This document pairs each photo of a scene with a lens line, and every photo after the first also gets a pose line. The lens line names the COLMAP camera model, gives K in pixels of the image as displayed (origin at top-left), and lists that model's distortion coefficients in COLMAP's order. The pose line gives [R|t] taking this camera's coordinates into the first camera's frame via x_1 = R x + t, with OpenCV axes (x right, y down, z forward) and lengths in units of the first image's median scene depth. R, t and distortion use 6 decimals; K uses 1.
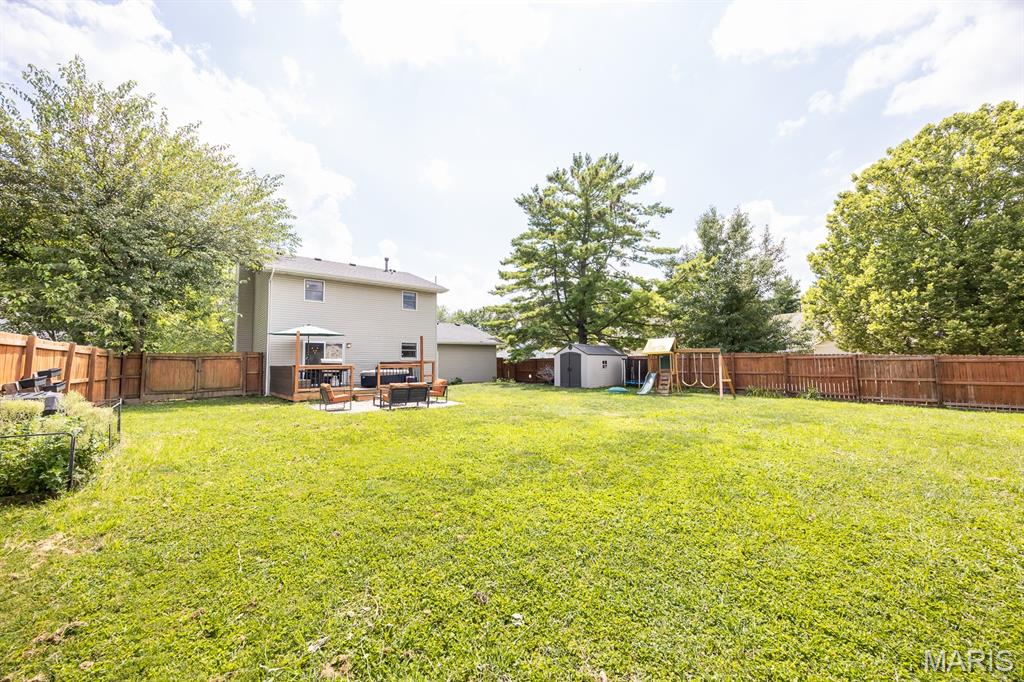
lens RADIAL K [[383.8, 0, 512.0], [0, 383.8, 341.0], [0, 0, 1]] dist [0.001717, 0.000098]
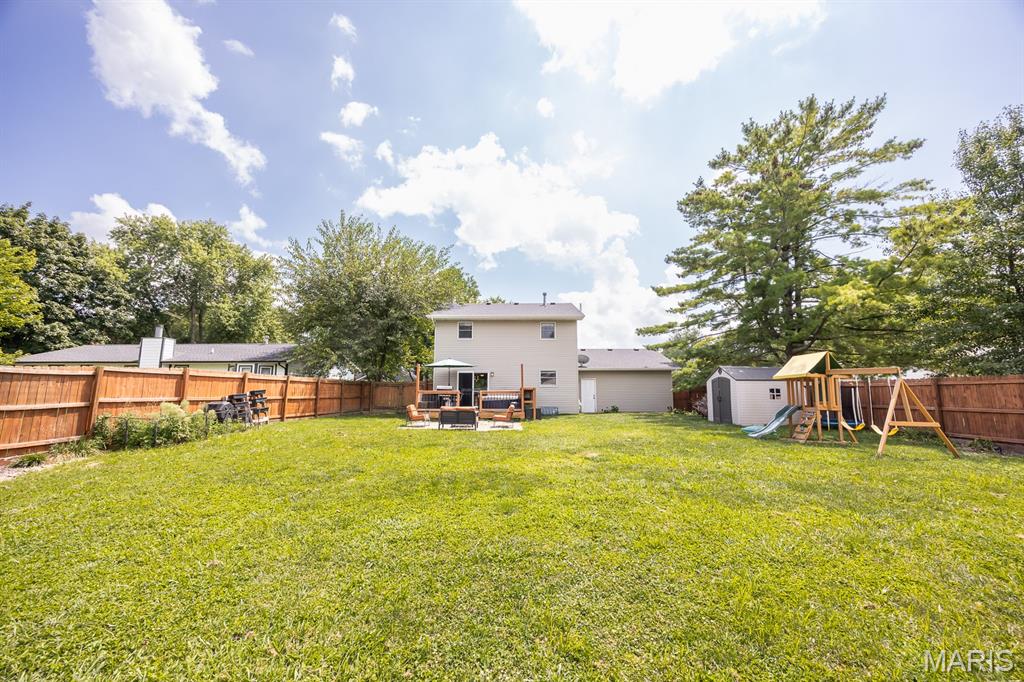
lens RADIAL K [[387.9, 0, 514.5], [0, 387.9, 343.3], [0, 0, 1]] dist [-0.000421, -0.000138]
pose [[0.748889, -0.072605, -0.658706, 0.346352], [0.028179, 0.996570, -0.077809, 0.009452], [0.662096, 0.039709, 0.748366, 0.134856]]
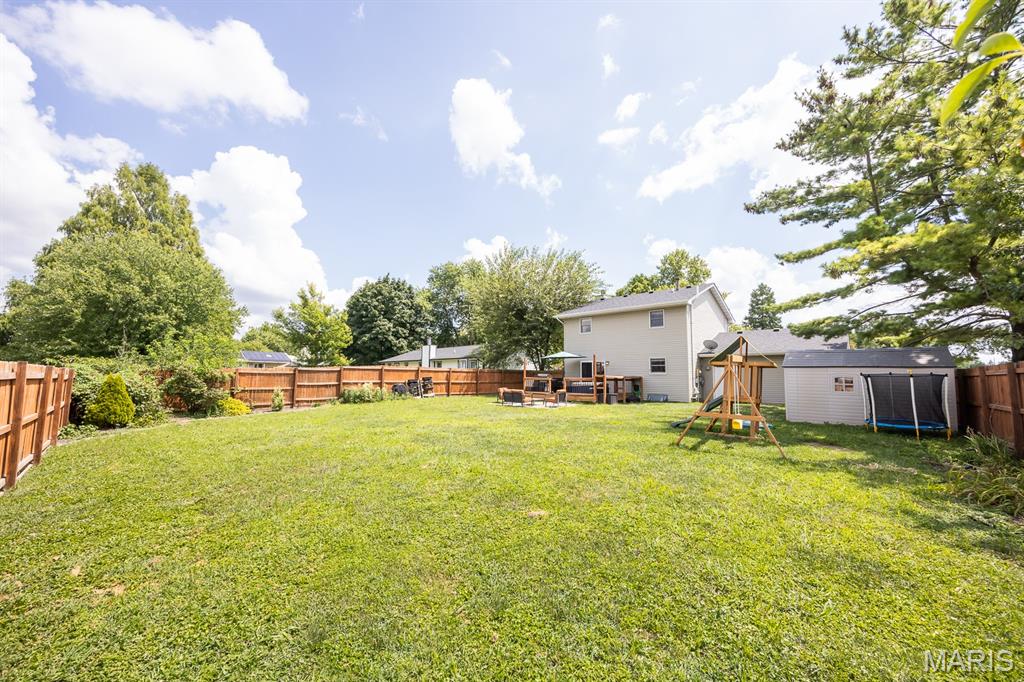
lens RADIAL K [[406.4, 0, 524.8], [0, 406.4, 339.6], [0, 0, 1]] dist [-0.002409, -0.000208]
pose [[0.120084, -0.083920, -0.989210, 0.758446], [0.047044, 0.995782, -0.078767, 0.022790], [0.991649, -0.037078, 0.123525, 0.473489]]
